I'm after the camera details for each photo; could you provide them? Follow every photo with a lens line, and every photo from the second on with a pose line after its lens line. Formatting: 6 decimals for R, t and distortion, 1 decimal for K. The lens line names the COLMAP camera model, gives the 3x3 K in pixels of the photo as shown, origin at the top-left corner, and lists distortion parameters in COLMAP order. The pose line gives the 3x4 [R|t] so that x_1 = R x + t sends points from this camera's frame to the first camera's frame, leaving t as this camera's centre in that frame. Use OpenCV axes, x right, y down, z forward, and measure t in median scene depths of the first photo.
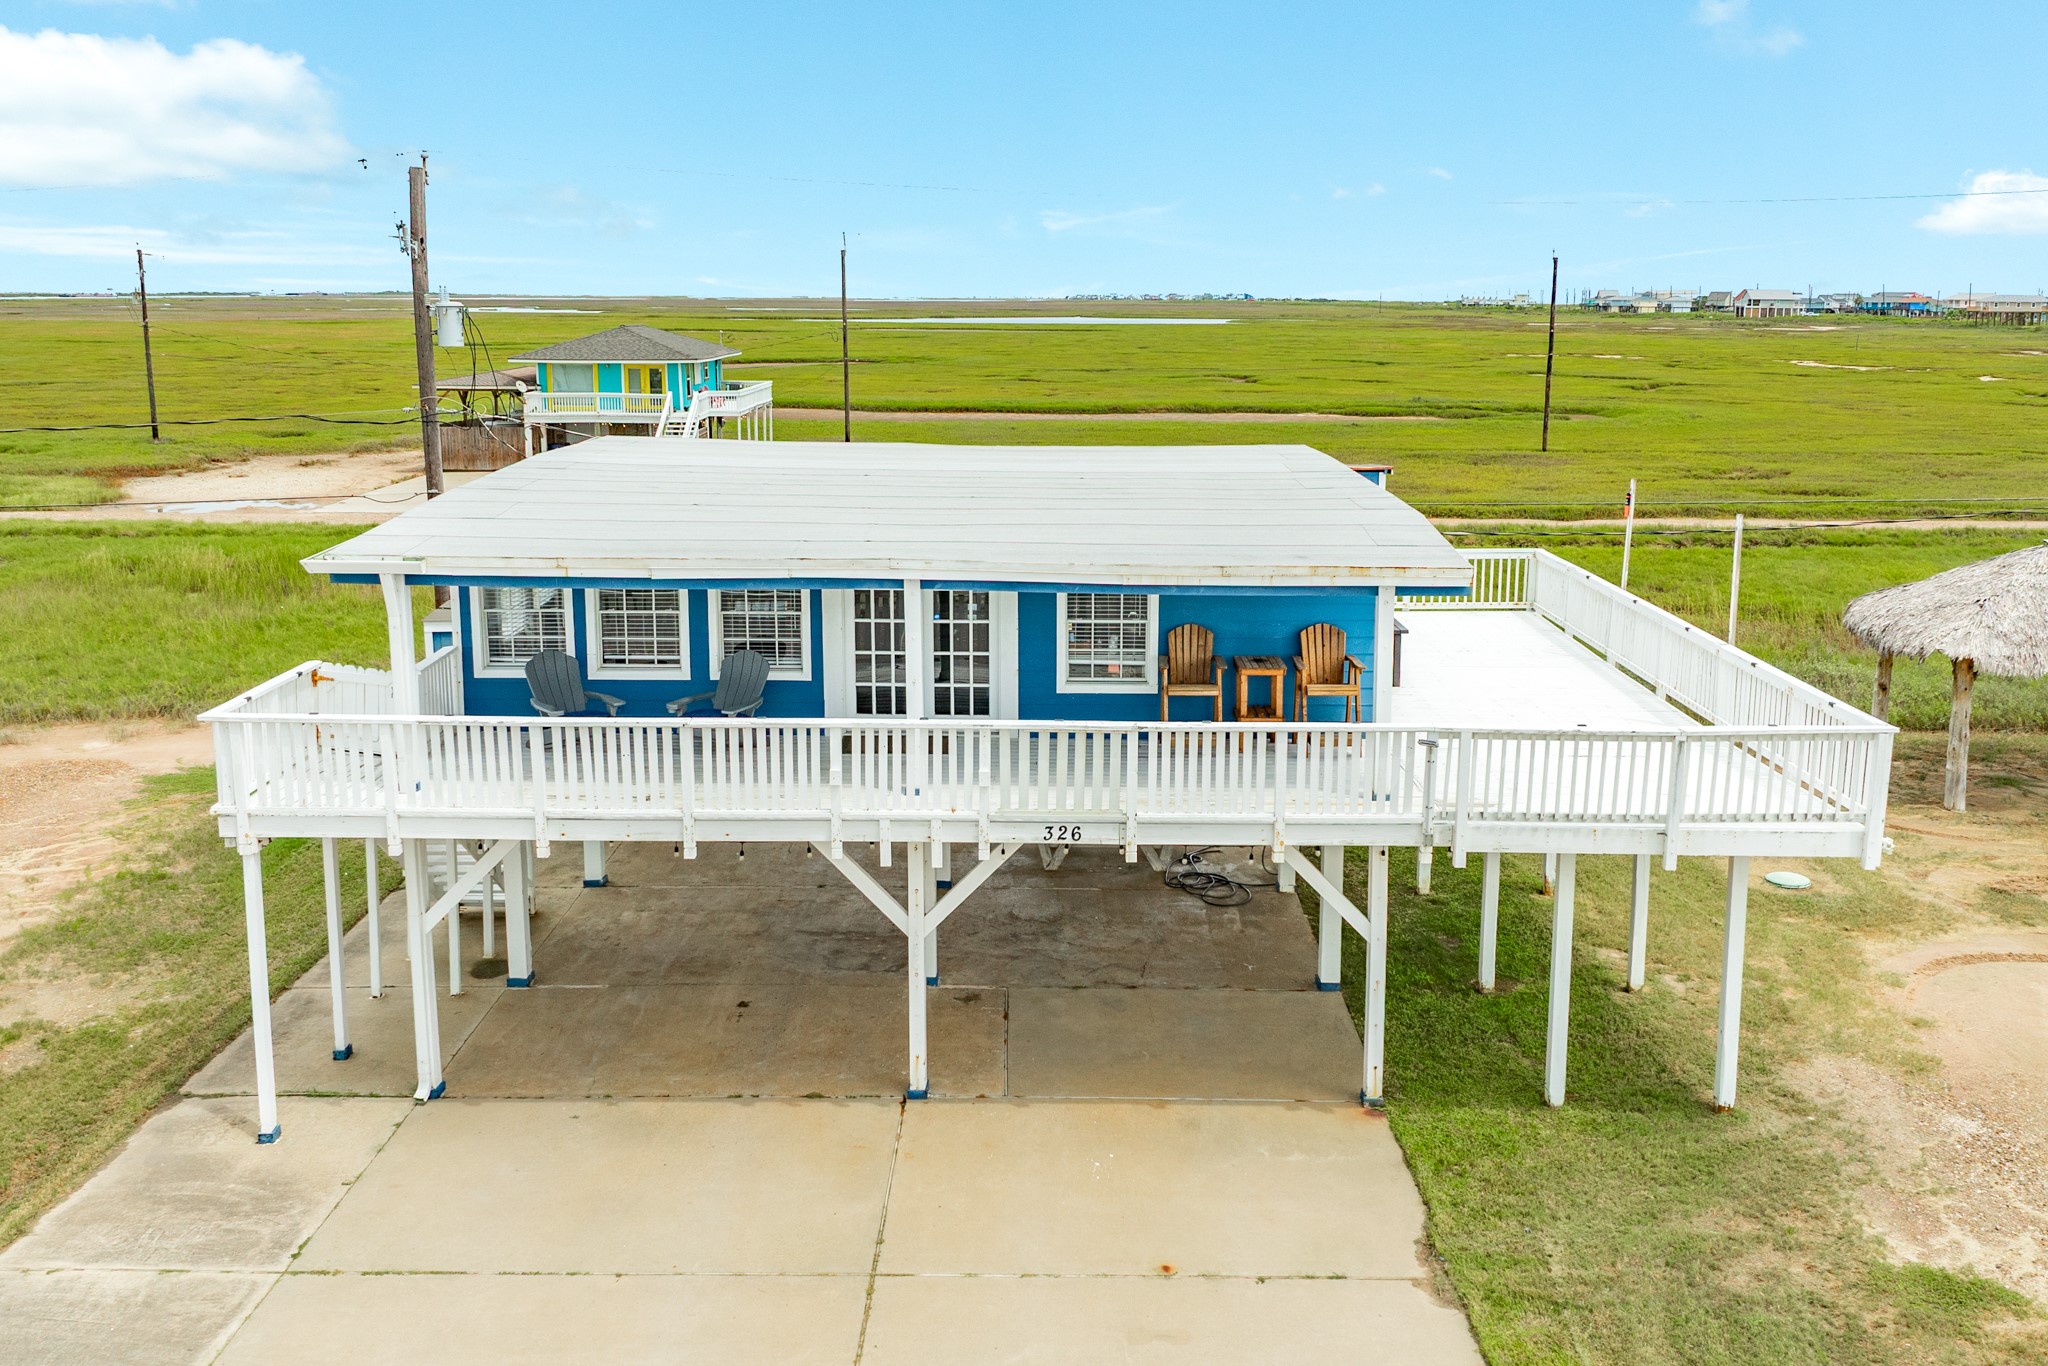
lens RADIAL K [[1725.2, 0, 1030.8], [0, 1725.2, 606.7], [0, 0, 1]] dist [0.001872, -0.020550]
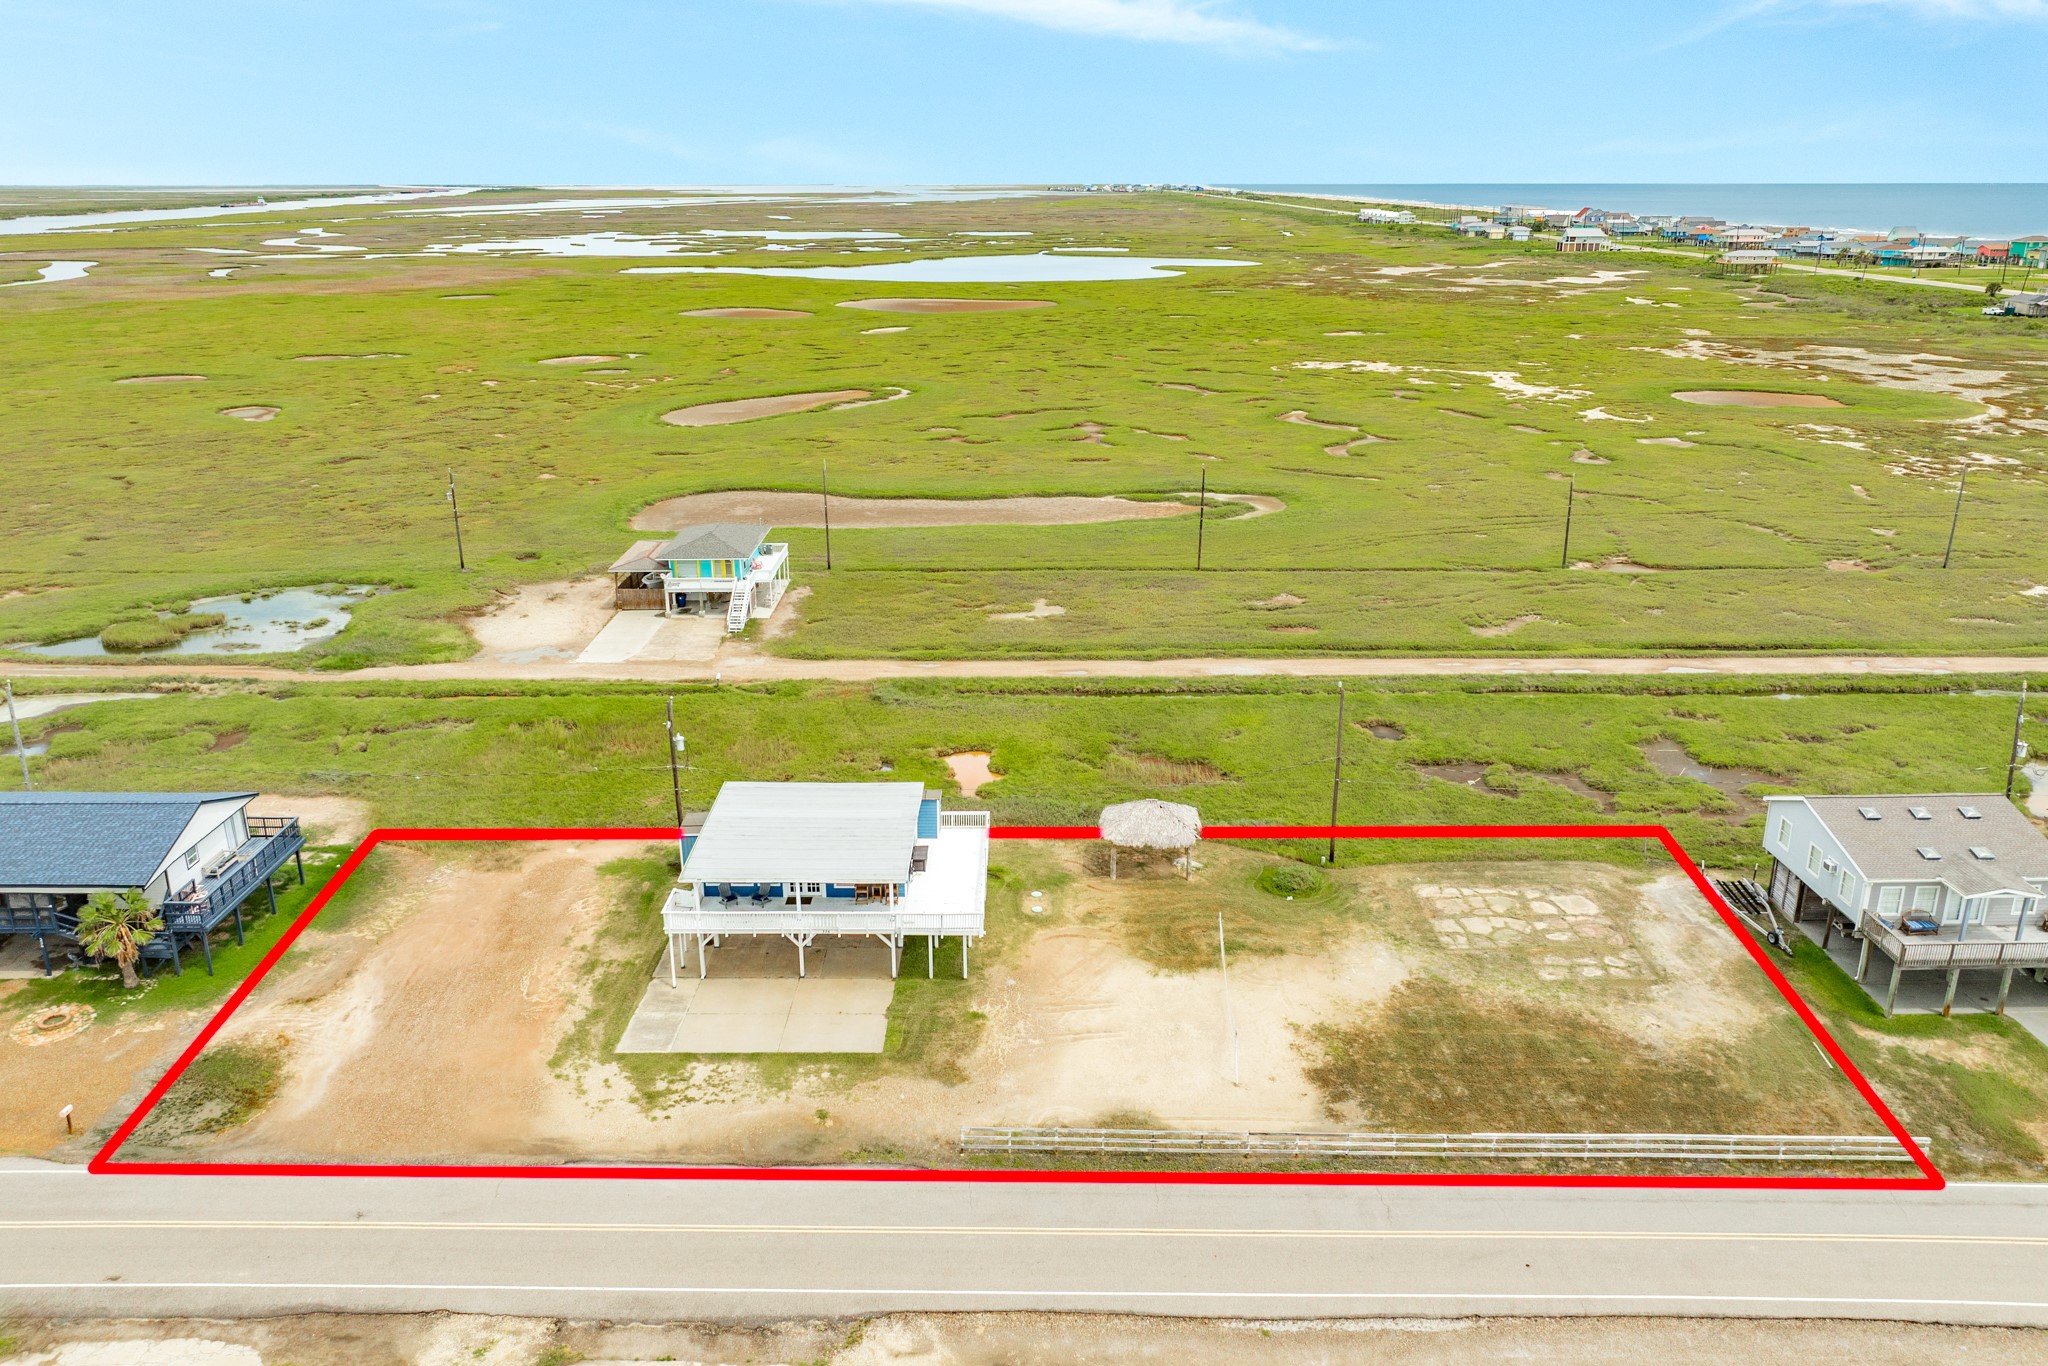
lens RADIAL K [[1416.2, 0, 1024.0], [0, 1416.2, 683.0], [0, 0, 1]] dist [-0.003295, -0.005840]
pose [[0.999969, -0.005995, -0.005162, 0.580989], [0.006805, 0.984572, 0.174845, -1.220244], [0.004034, -0.174875, 0.984582, -2.774665]]
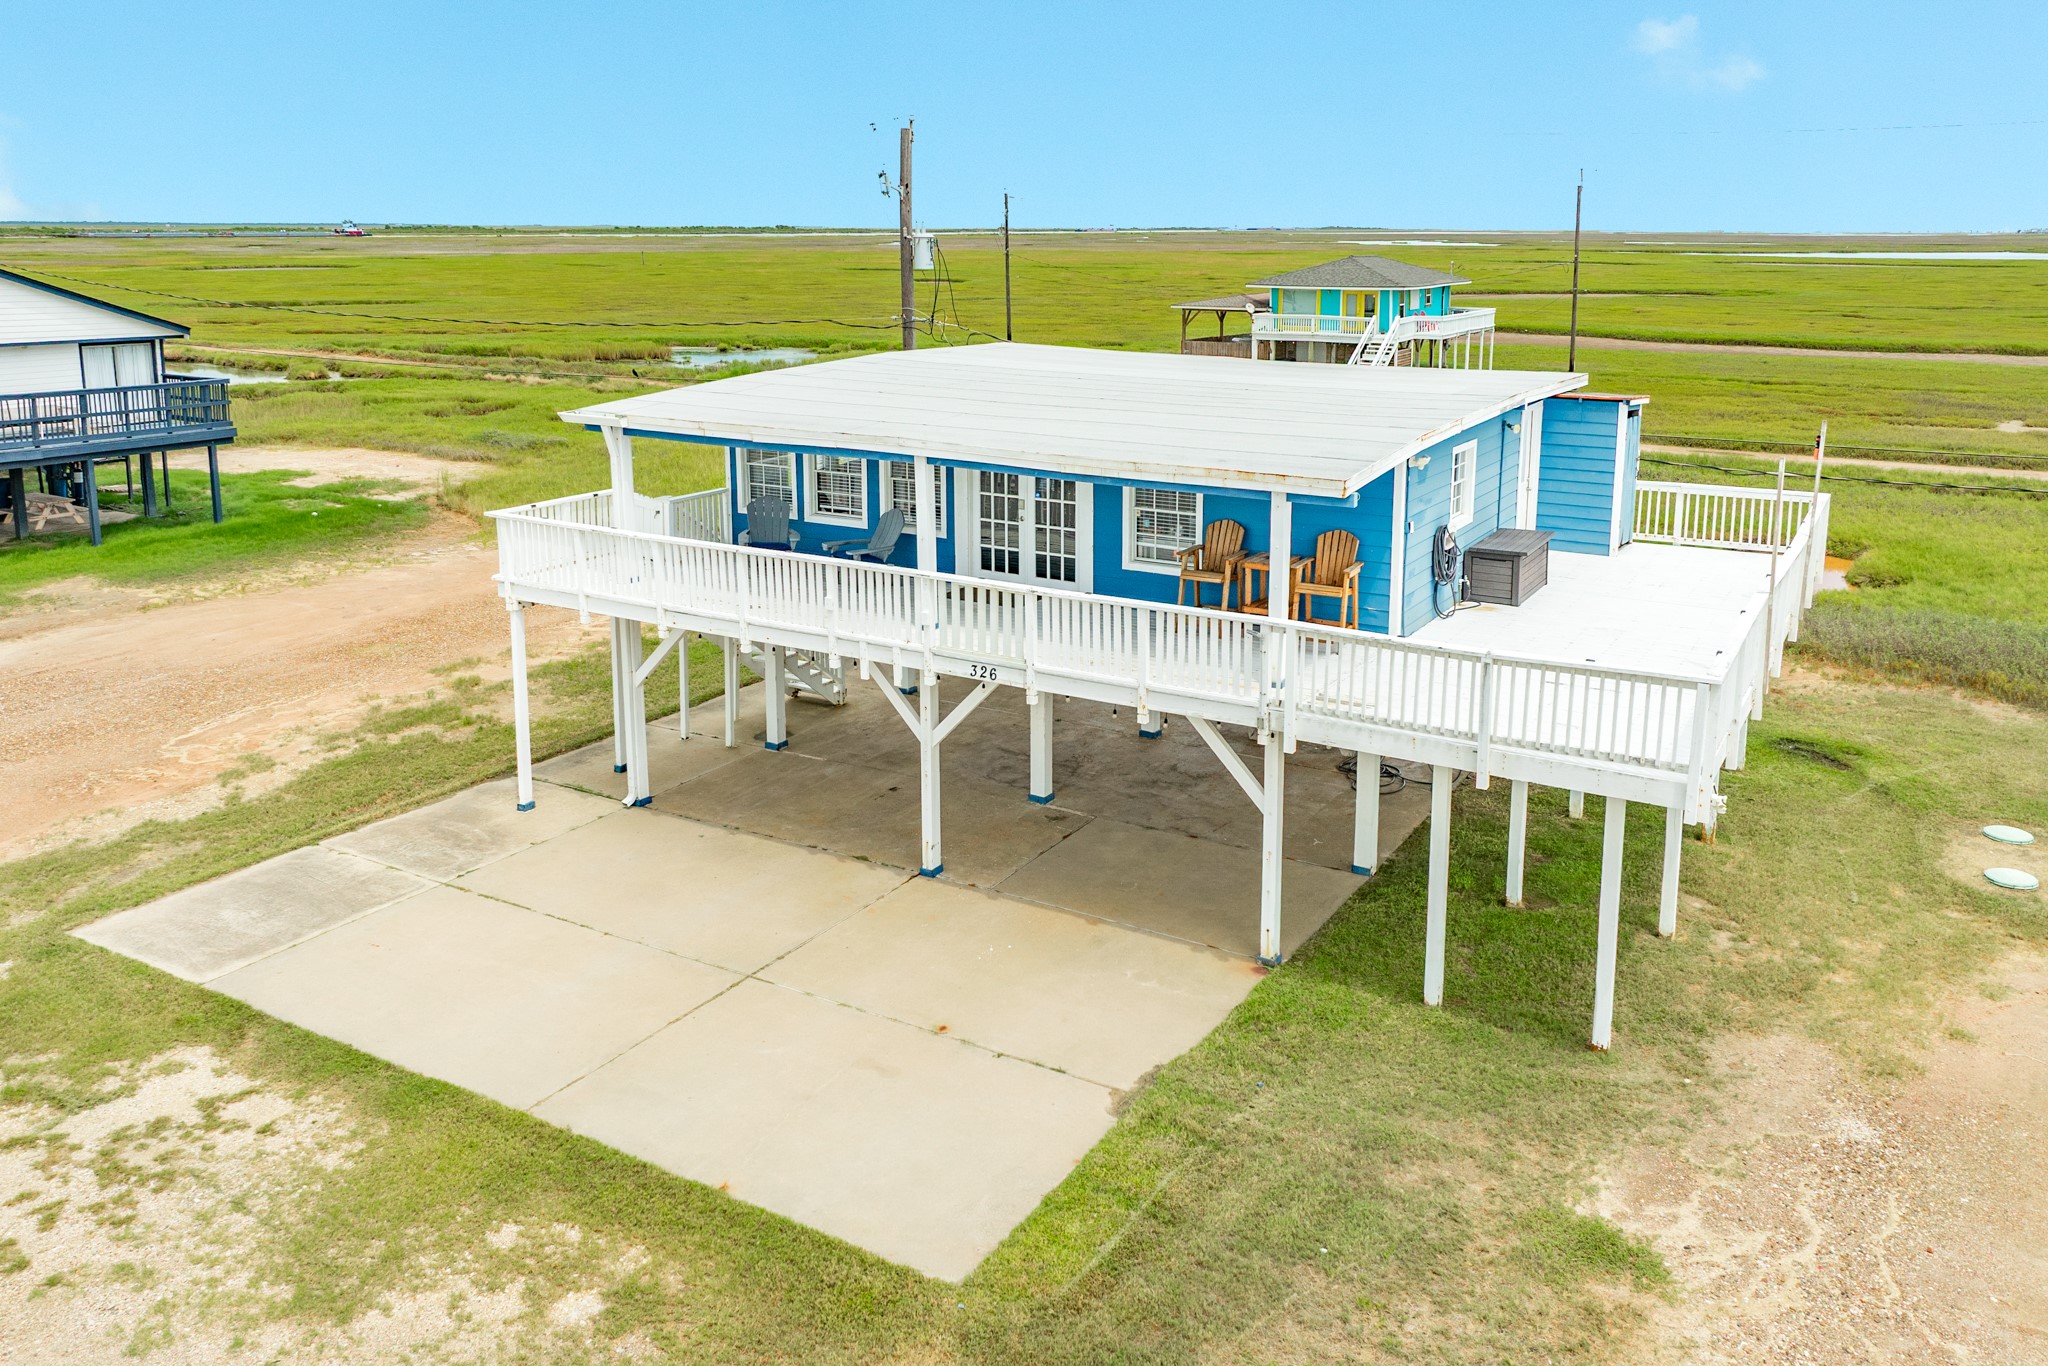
lens RADIAL K [[1579.5, 0, 1065.0], [0, 1579.5, 531.3], [0, 0, 1]] dist [-0.002935, -0.008157]
pose [[0.866514, 0.091985, -0.490605, 0.538496], [-0.087017, 0.995660, 0.032988, -0.007712], [0.491510, 0.014107, 0.870758, 0.054560]]
